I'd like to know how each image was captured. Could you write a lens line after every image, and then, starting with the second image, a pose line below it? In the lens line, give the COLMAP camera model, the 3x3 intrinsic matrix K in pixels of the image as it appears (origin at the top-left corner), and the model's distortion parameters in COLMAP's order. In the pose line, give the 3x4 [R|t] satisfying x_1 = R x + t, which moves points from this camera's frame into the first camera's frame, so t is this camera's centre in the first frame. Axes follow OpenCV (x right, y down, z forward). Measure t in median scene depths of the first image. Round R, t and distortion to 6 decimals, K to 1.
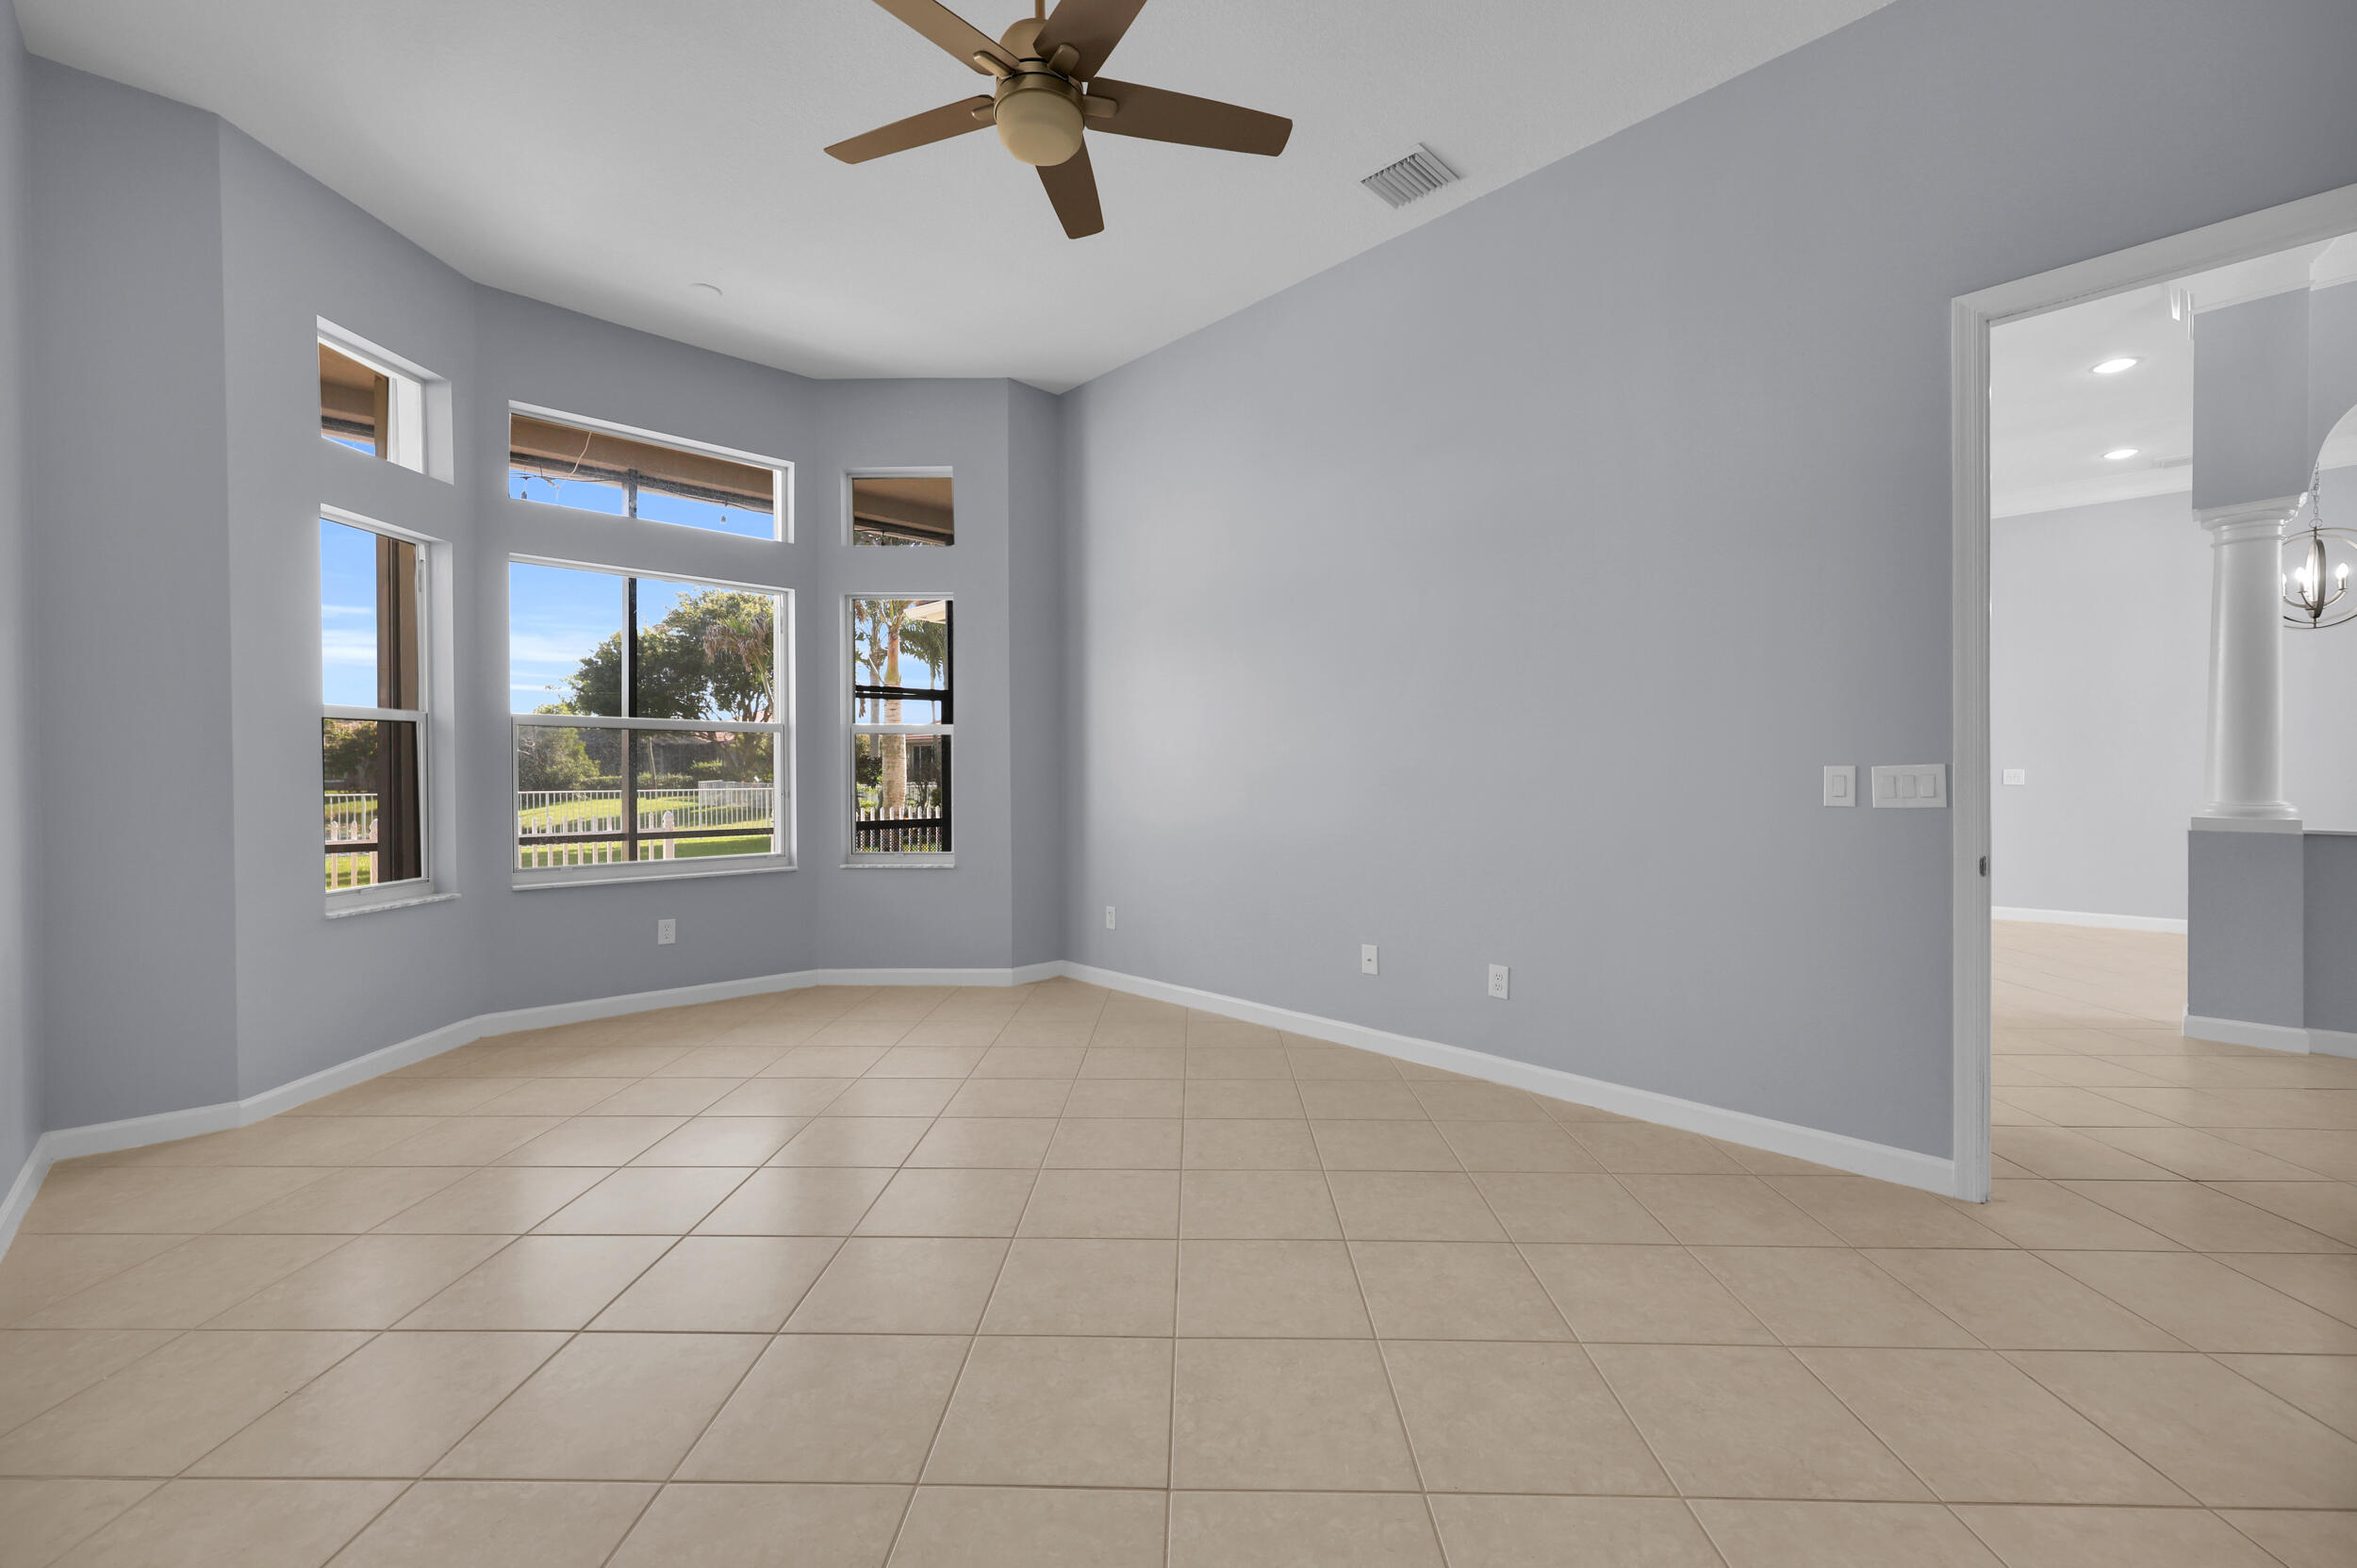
lens RADIAL K [[945.2, 0, 1180.1], [0, 945.2, 776.7], [0, 0, 1]] dist [-0.008133, -0.000306]
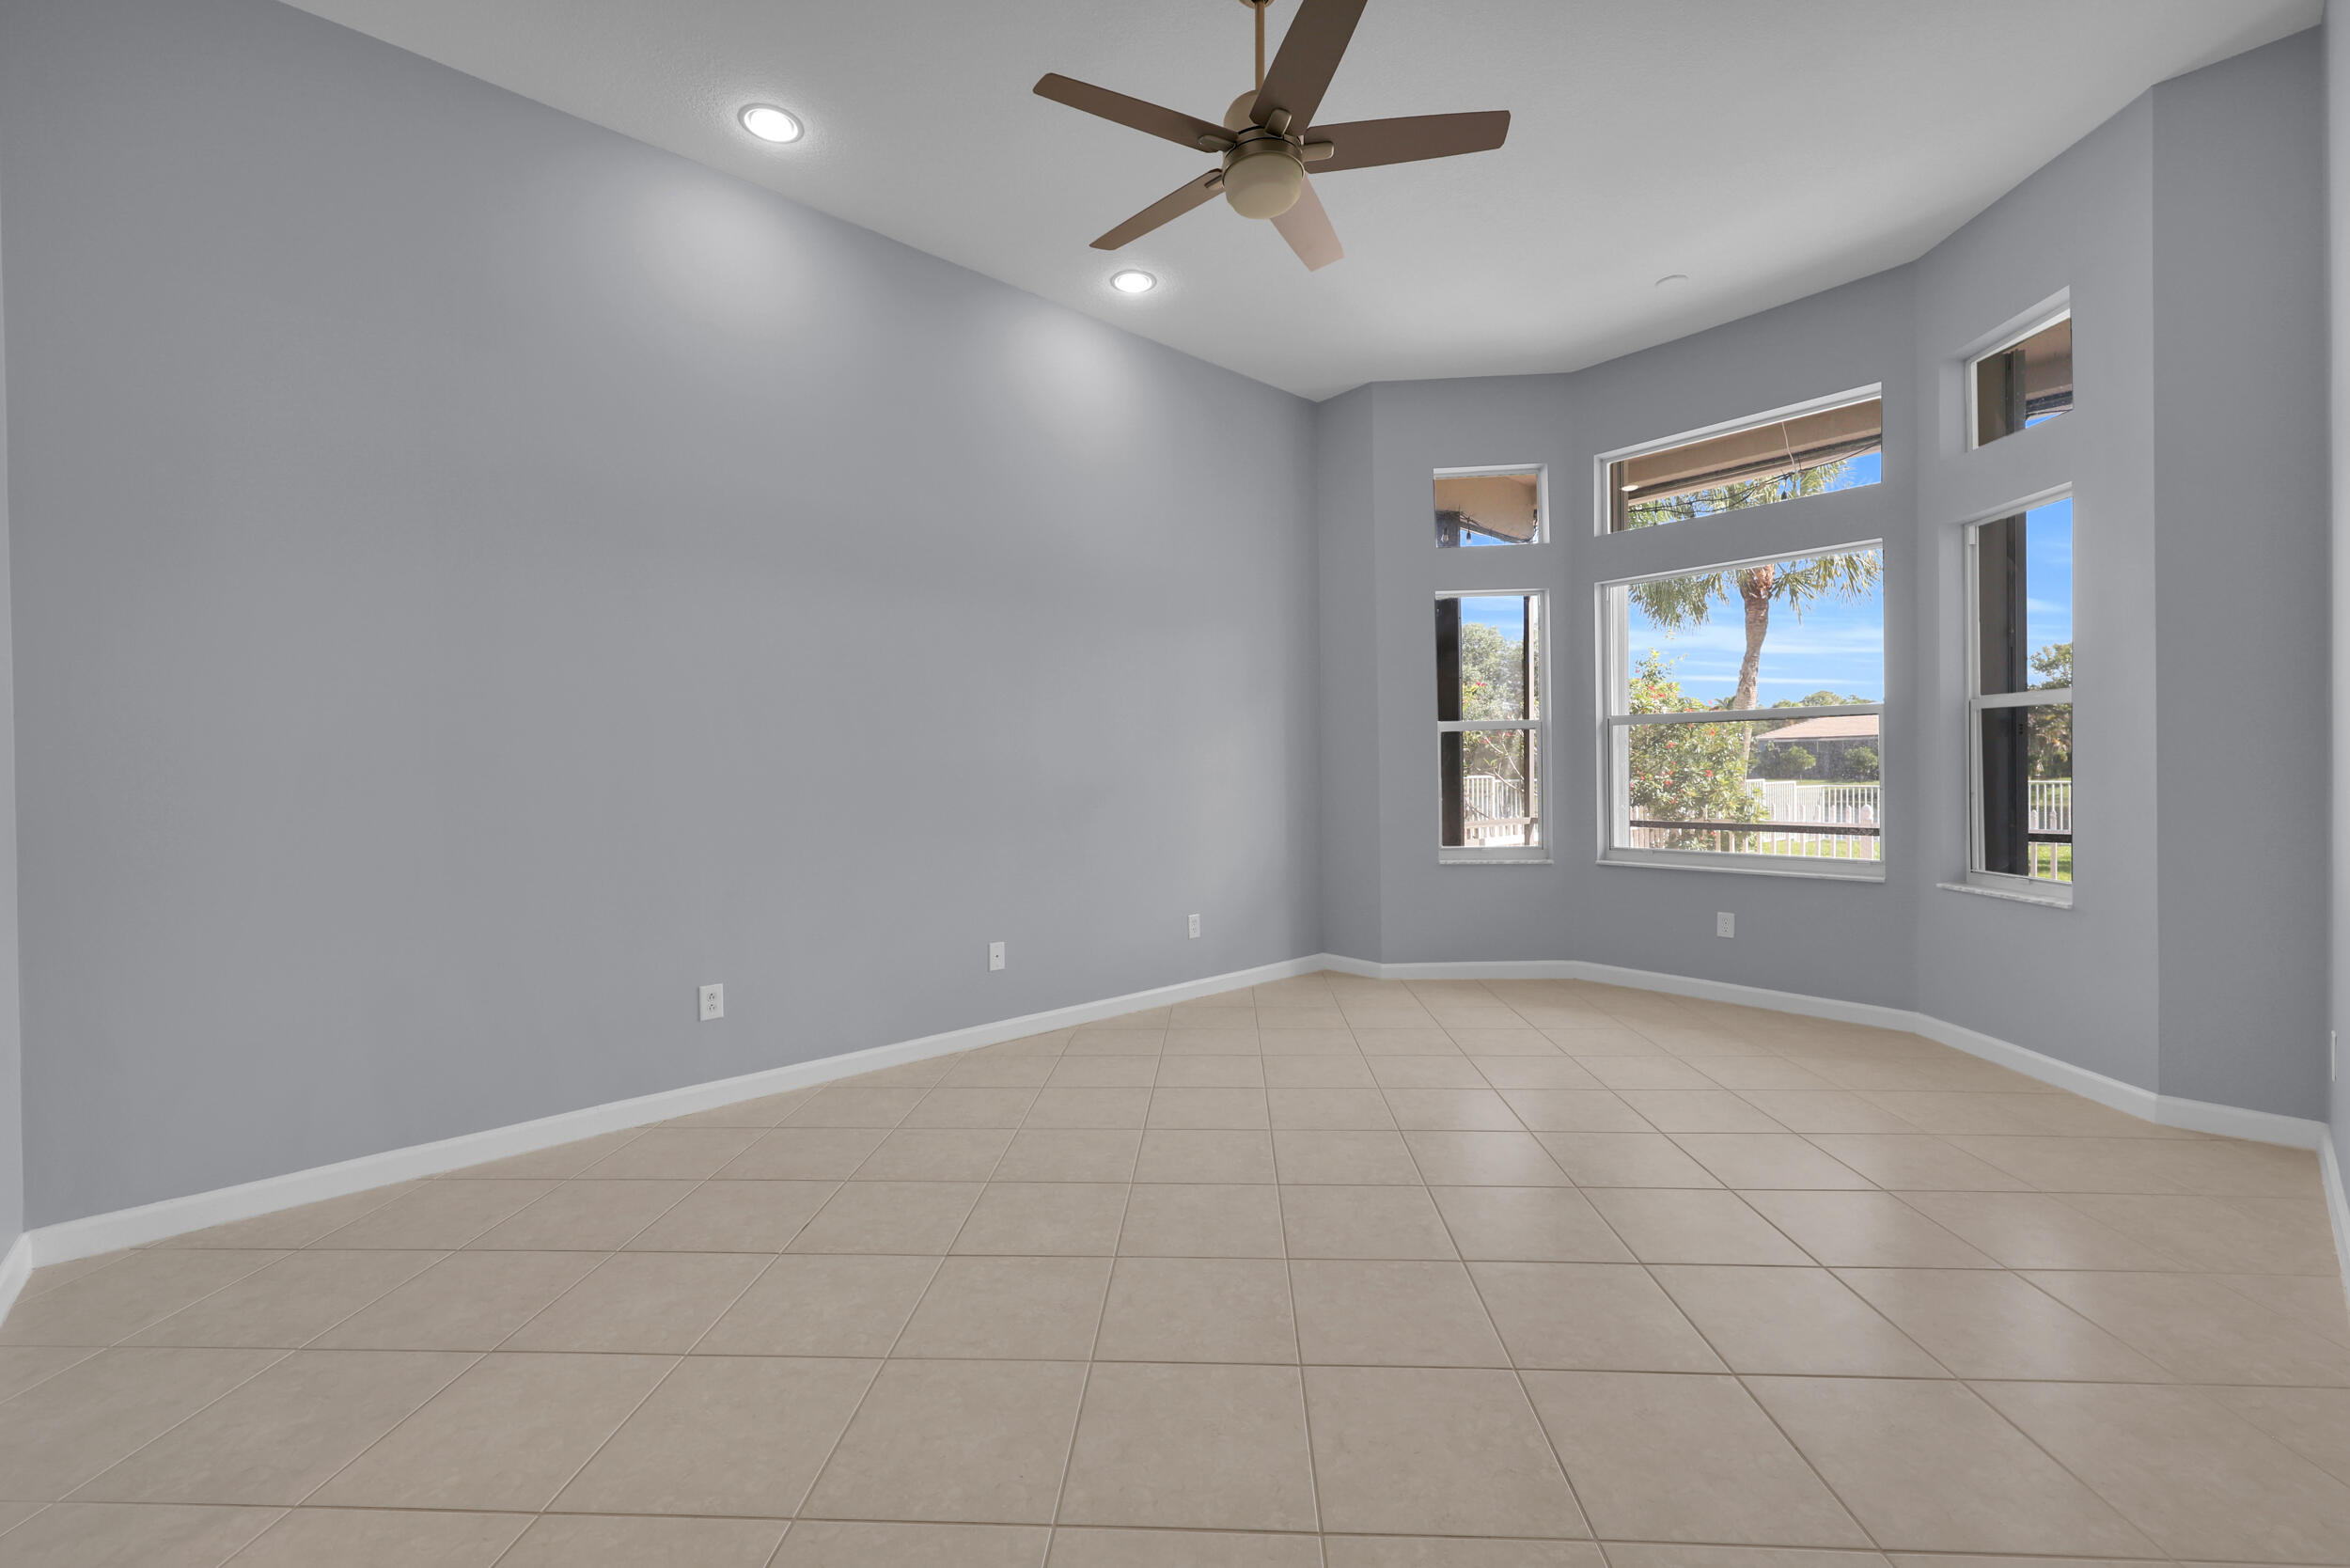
lens RADIAL K [[958.5, 0, 1174.8], [0, 958.5, 777.0], [0, 0, 1]] dist [0.001467, -0.000144]
pose [[-0.036709, 0.007354, -0.999299, 0.490963], [0.007690, 0.999945, 0.007076, -0.002661], [0.999296, -0.007425, -0.036764, 0.467828]]
